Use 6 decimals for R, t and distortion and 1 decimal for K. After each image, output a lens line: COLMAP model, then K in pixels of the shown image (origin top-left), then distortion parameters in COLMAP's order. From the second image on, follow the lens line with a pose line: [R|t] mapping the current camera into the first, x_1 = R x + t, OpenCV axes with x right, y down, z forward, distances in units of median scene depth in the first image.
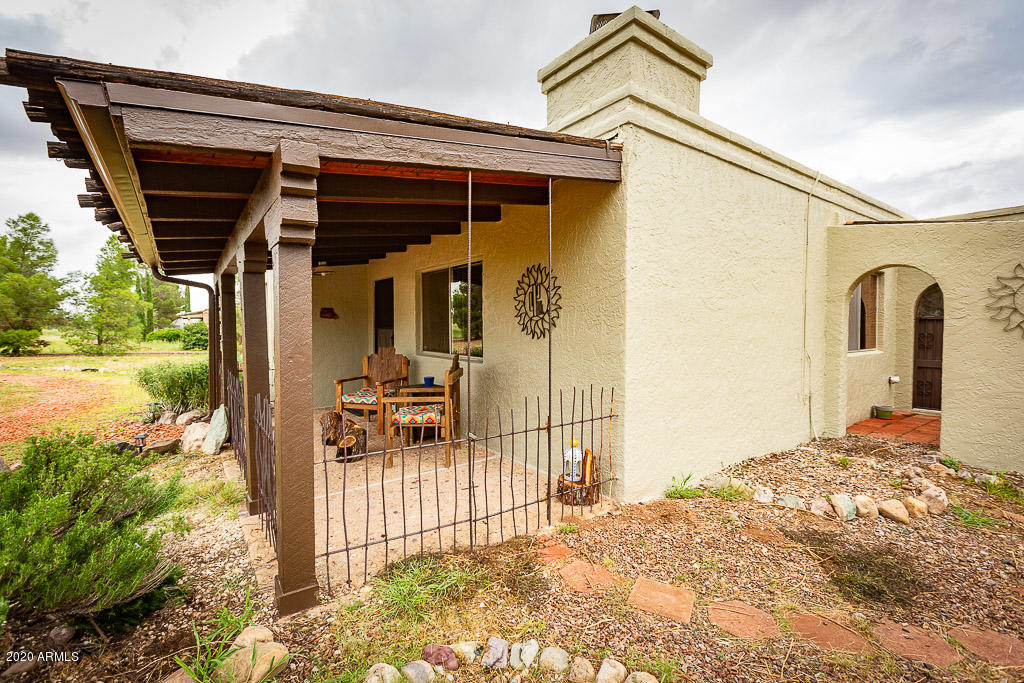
lens RADIAL K [[447.8, 0, 504.5], [0, 447.8, 335.3], [0, 0, 1]] dist [0.000622, -0.000082]
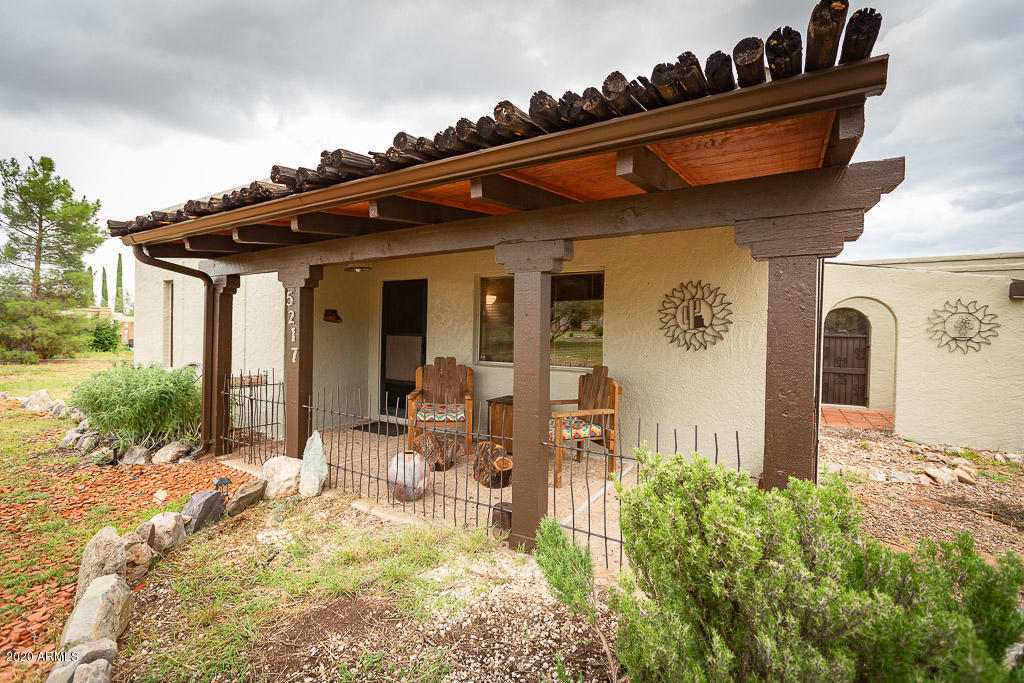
lens RADIAL K [[452.3, 0, 512.4], [0, 452.3, 339.9], [0, 0, 1]] dist [0.007285, -0.001954]
pose [[0.926386, 0.015395, 0.376260, -0.712594], [-0.012517, 0.999871, -0.010091, -0.000827], [-0.376367, 0.004639, 0.926459, 0.157932]]
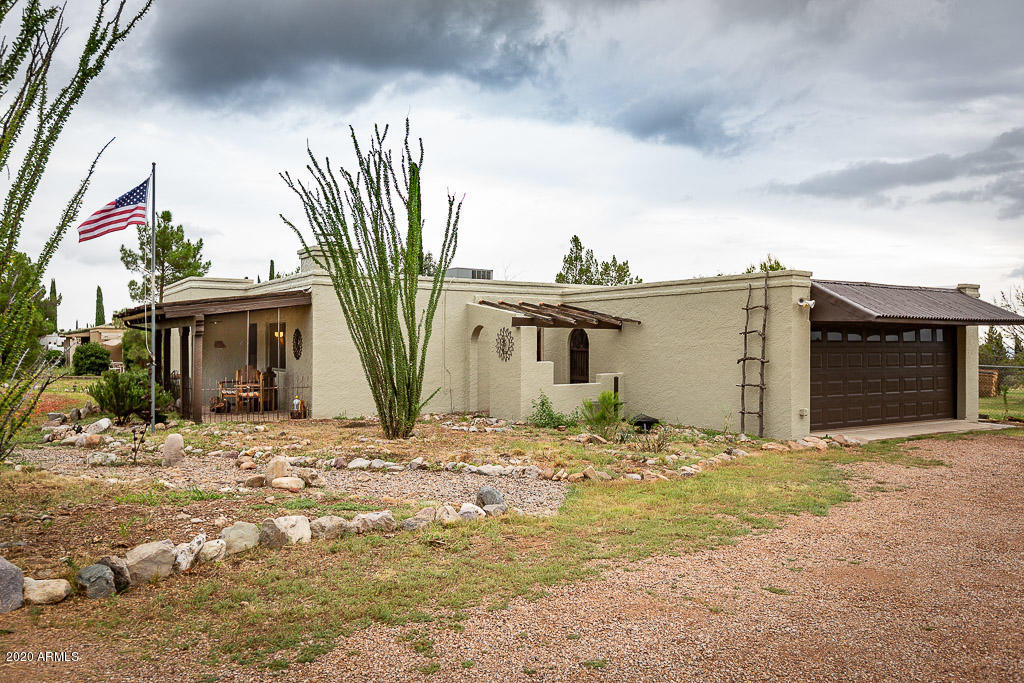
lens RADIAL K [[809.3, 0, 519.0], [0, 809.3, 338.4], [0, 0, 1]] dist [-0.014842, -0.003081]
pose [[0.997099, 0.004512, -0.075981, 1.515275], [-0.006848, 0.999511, -0.030519, 0.014306], [0.075807, 0.030951, 0.996642, -3.056516]]
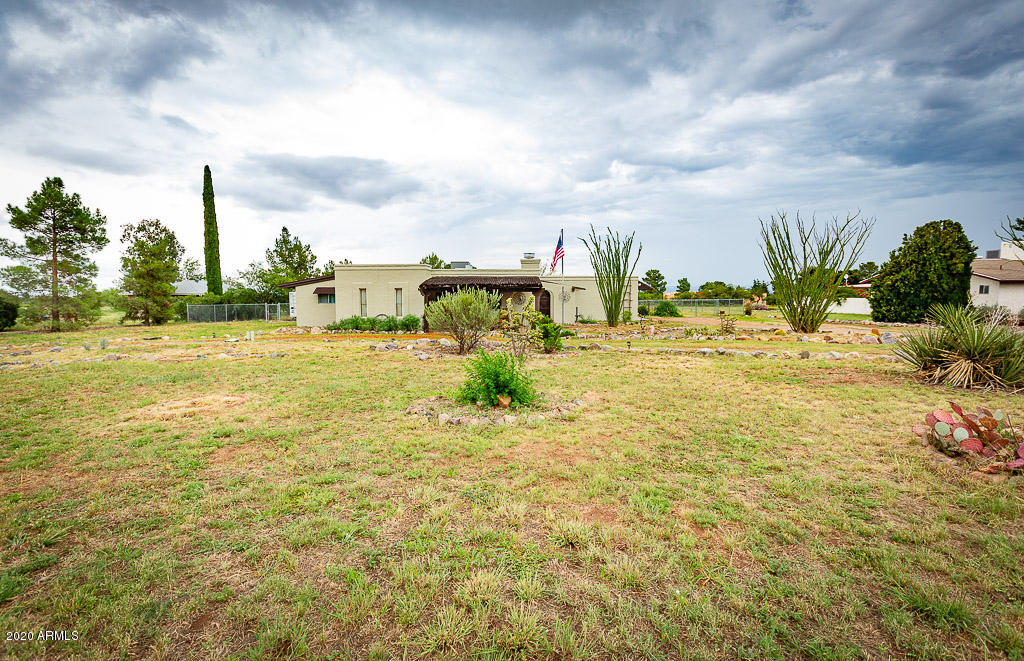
lens RADIAL K [[473.1, 0, 514.3], [0, 473.1, 328.1], [0, 0, 1]] dist [0.003365, 0.000099]
pose [[0.597886, -0.066102, 0.798851, -4.567503], [0.020053, 0.997516, 0.067532, -0.101809], [-0.801330, -0.024357, 0.597726, -2.429715]]
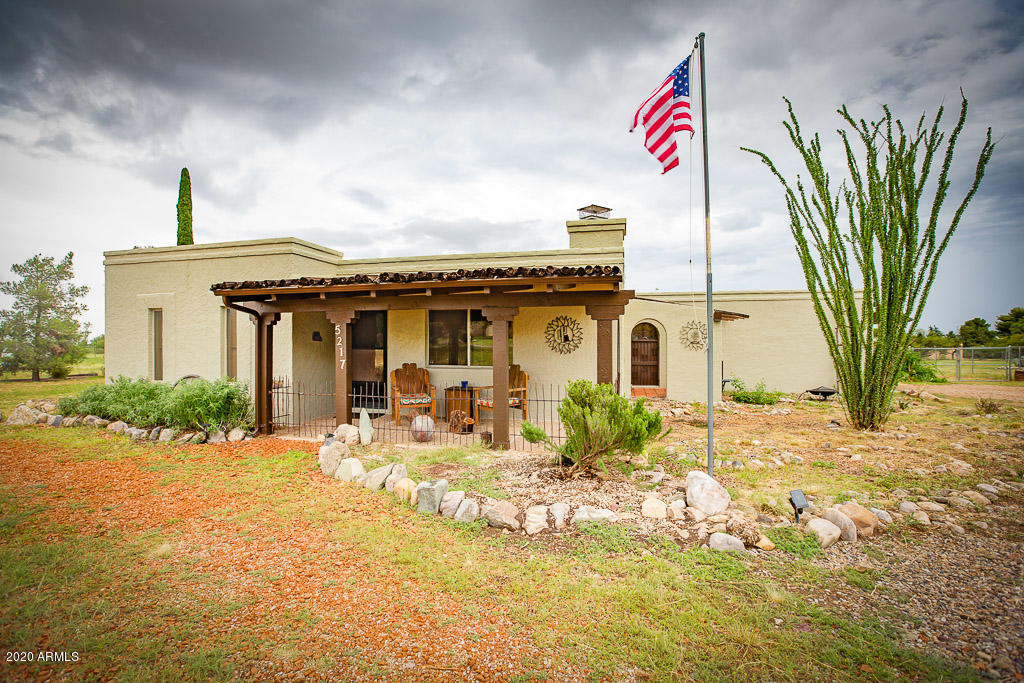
lens RADIAL K [[468.7, 0, 507.6], [0, 468.7, 337.4], [0, 0, 1]] dist [-0.018996, 0.002960]
pose [[0.770187, 0.003484, 0.637808, -1.388399], [0.015046, 0.999608, -0.023630, -0.019300], [-0.637640, 0.027796, 0.769833, -0.415172]]
